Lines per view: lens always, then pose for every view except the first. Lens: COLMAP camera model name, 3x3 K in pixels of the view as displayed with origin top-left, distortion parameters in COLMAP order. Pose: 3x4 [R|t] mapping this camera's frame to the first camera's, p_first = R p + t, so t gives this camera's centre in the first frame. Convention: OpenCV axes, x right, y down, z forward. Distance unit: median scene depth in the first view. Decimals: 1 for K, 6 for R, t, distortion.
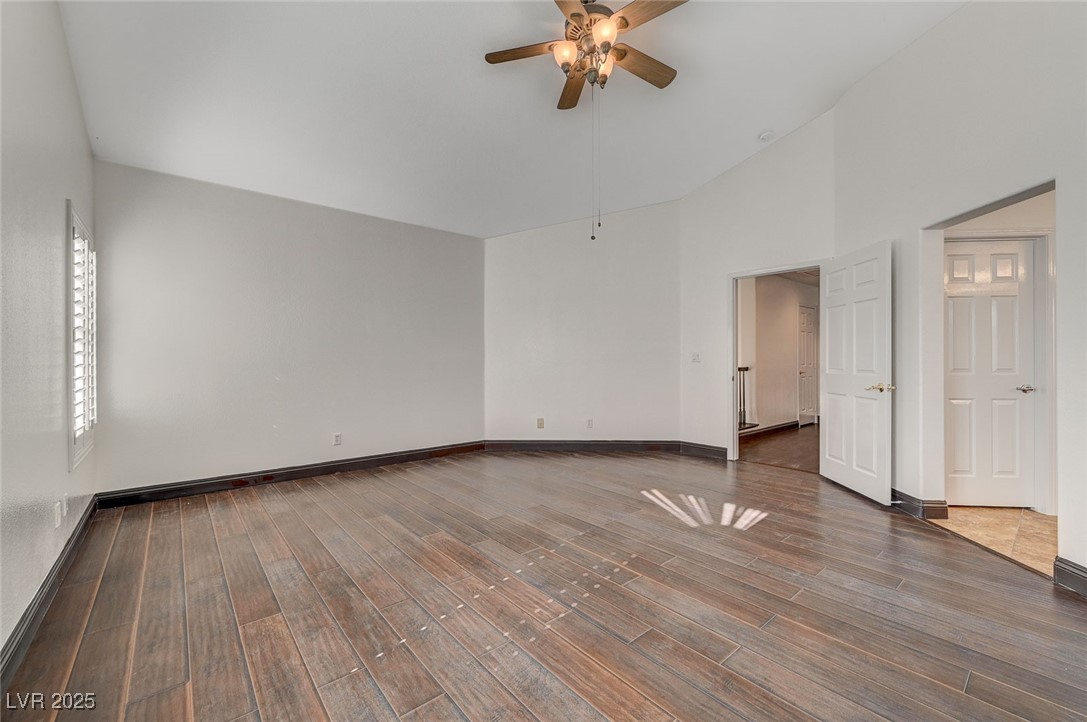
lens RADIAL K [[441.5, 0, 547.5], [0, 441.5, 359.6], [0, 0, 1]] dist [-0.001206, 0.000010]
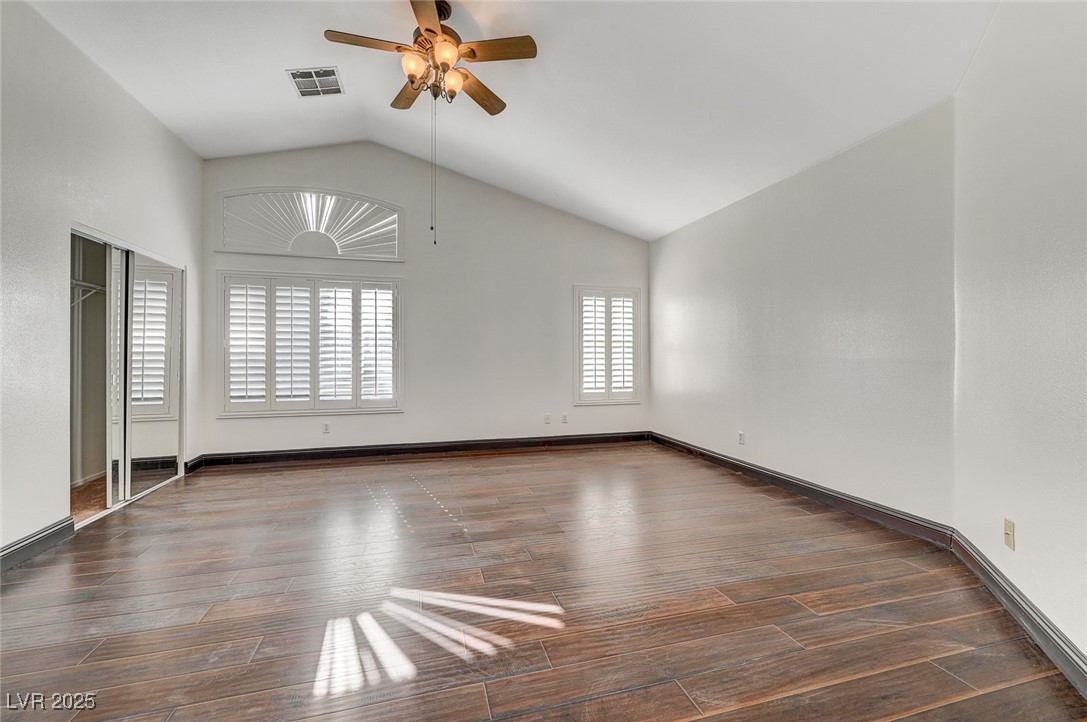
lens RADIAL K [[441.5, 0, 545.9], [0, 441.5, 363.4], [0, 0, 1]] dist [-0.001206, 0.000010]
pose [[-0.403892, 0.022562, -0.914528, 0.893915], [0.005759, 0.999739, 0.022121, -0.011555], [0.914789, 0.003668, -0.403917, 1.535997]]
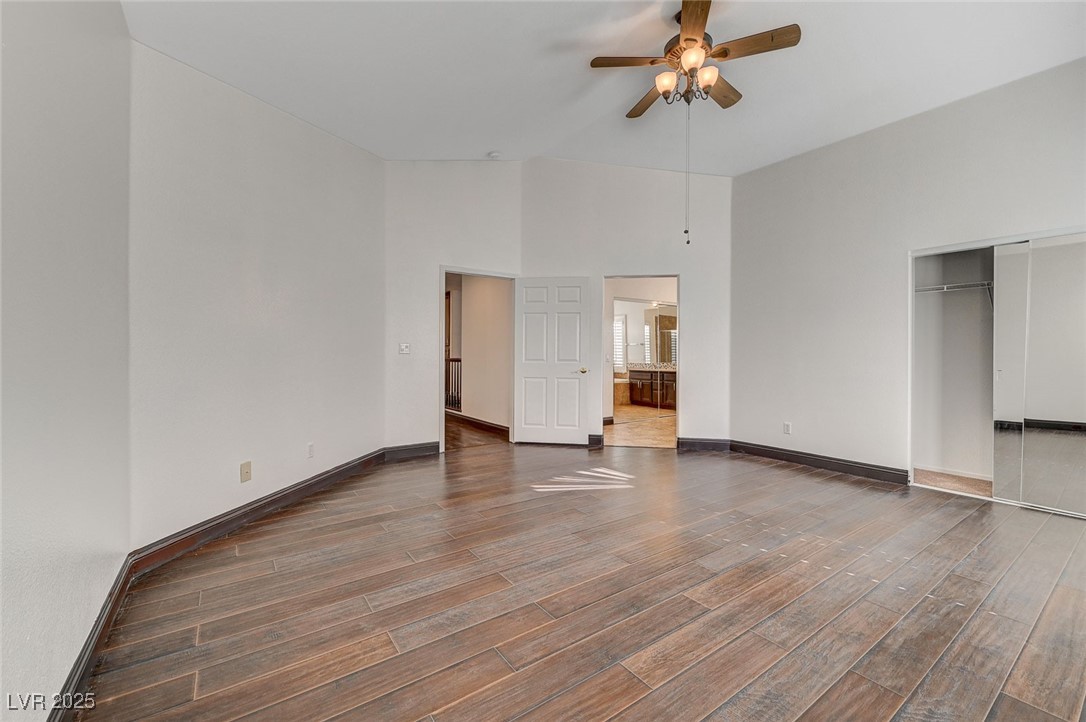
lens RADIAL K [[441.1, 0, 532.2], [0, 441.1, 354.6], [0, 0, 1]] dist [-0.001206, 0.000010]
pose [[0.104876, 0.000340, 0.994485, -0.970257], [-0.006056, 0.999982, 0.000297, 0.001244], [-0.994467, -0.006054, 0.104876, 1.163759]]
